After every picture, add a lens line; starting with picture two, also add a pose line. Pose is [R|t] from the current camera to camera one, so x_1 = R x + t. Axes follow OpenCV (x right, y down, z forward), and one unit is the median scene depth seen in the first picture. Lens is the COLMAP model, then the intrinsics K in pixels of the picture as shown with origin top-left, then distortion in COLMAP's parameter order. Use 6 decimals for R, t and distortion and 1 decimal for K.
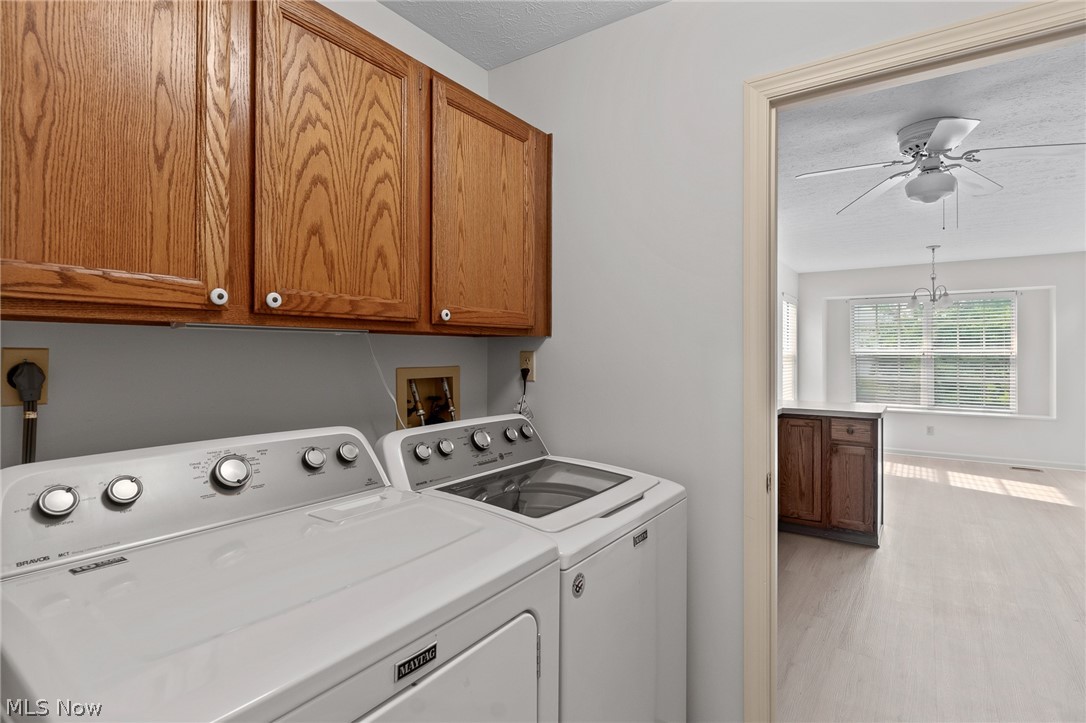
lens RADIAL K [[555.9, 0, 544.6], [0, 555.9, 349.9], [0, 0, 1]] dist [-0.000337, -0.001567]
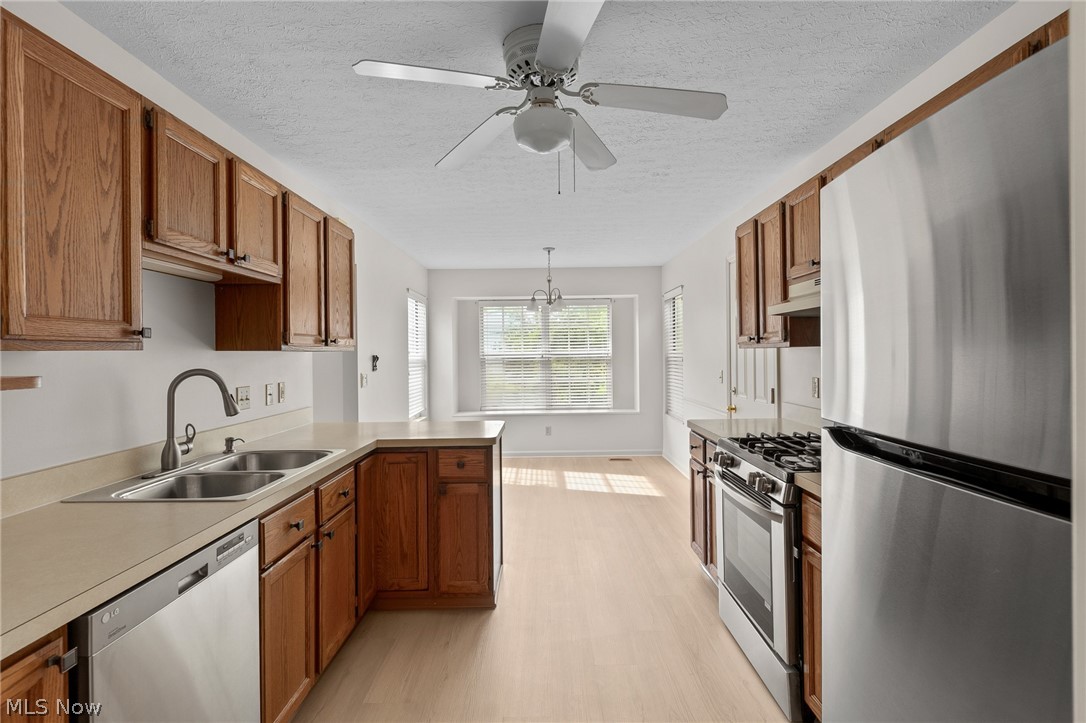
lens RADIAL K [[555.9, 0, 544.6], [0, 555.9, 349.9], [0, 0, 1]] dist [-0.000337, -0.001567]
pose [[0.825315, -0.008564, 0.564608, 0.208659], [0.010338, 0.999947, 0.000055, -0.008903], [-0.564578, 0.005792, 0.825359, 0.296061]]
